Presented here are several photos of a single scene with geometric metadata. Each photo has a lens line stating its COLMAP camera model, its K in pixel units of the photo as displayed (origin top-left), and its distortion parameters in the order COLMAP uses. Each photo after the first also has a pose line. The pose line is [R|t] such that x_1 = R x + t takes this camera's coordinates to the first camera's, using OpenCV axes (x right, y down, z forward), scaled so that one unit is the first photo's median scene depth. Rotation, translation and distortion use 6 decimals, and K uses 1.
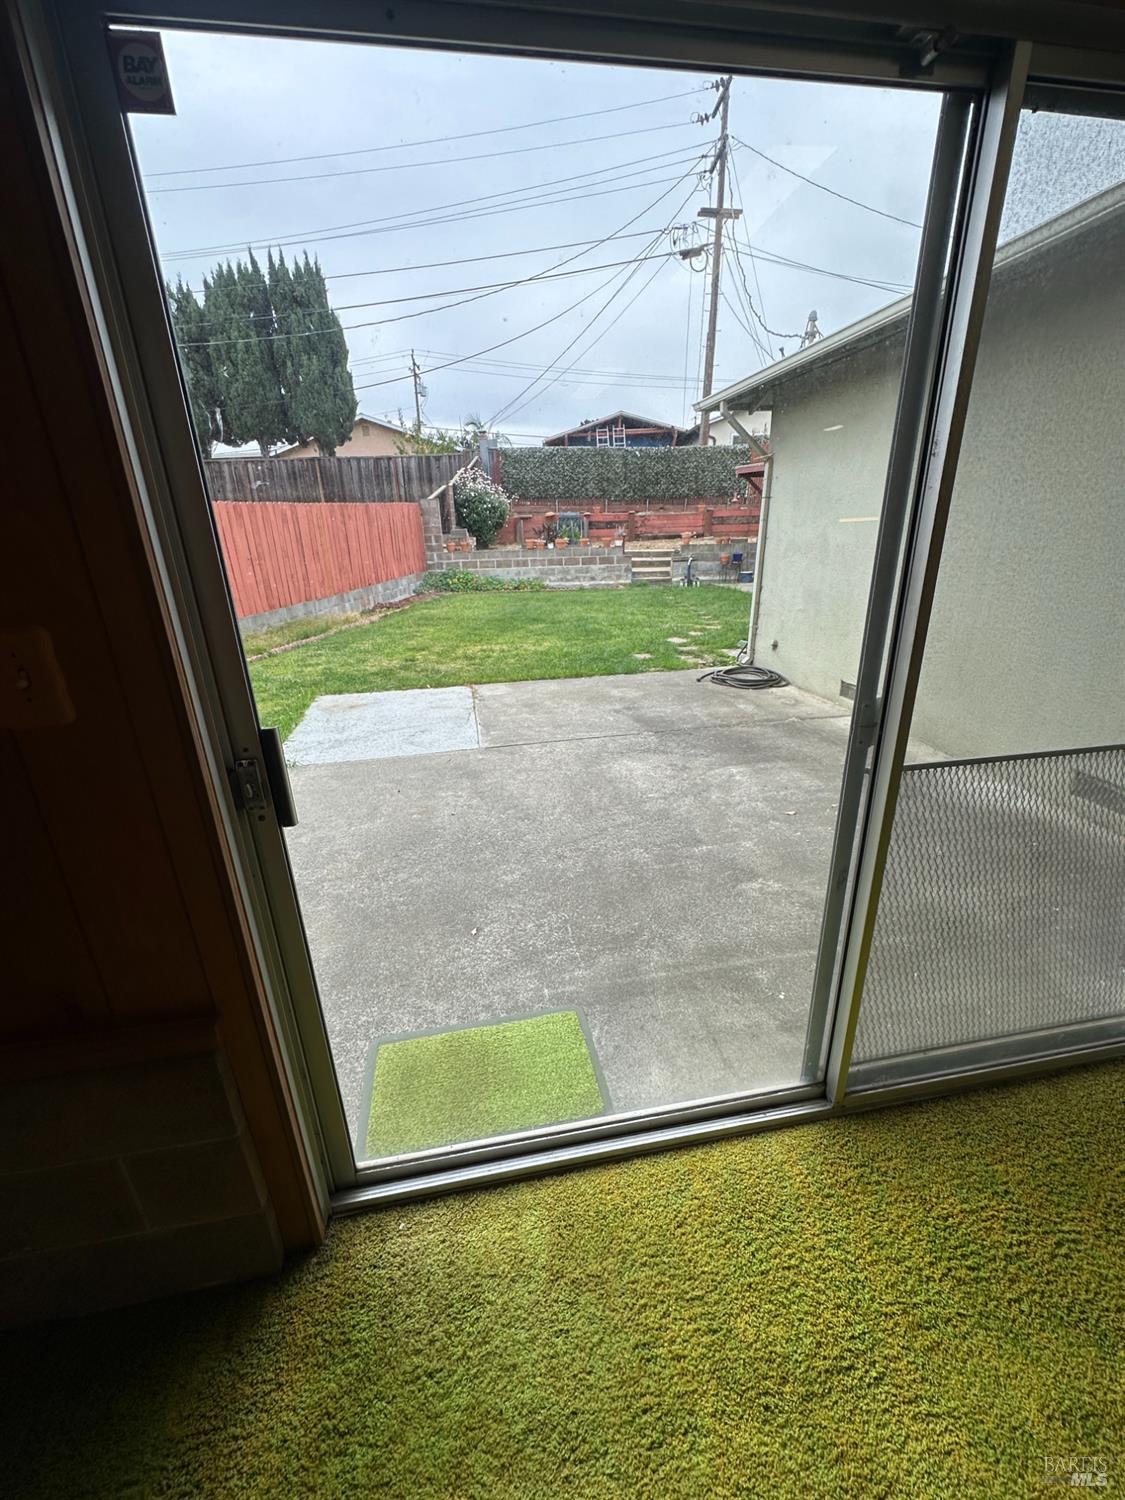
lens RADIAL K [[603.4, 0, 564.8], [0, 603.4, 752.2], [0, 0, 1]] dist [-0.002966, -0.000321]
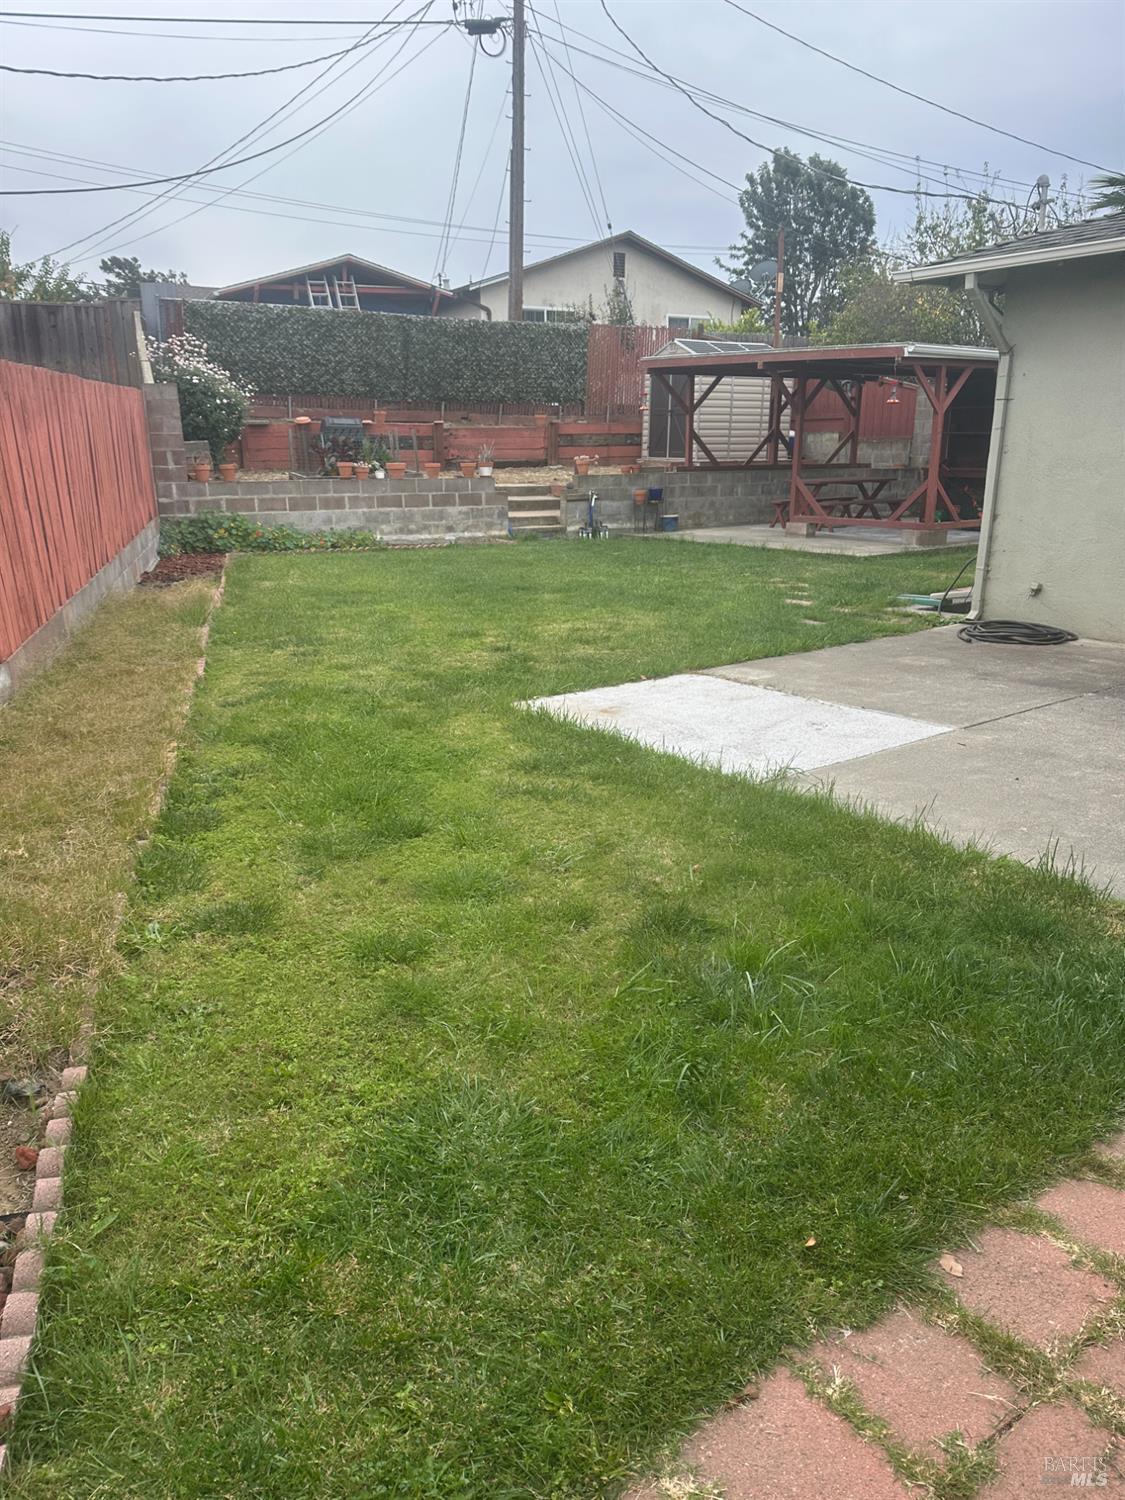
lens RADIAL K [[1055.8, 0, 558.8], [0, 1055.8, 760.9], [0, 0, 1]] dist [0.143149, -0.233604]
pose [[0.912020, -0.098589, 0.398120, -0.538943], [0.129645, 0.990208, -0.051781, 0.020623], [-0.389116, 0.098839, 0.915871, 0.009363]]
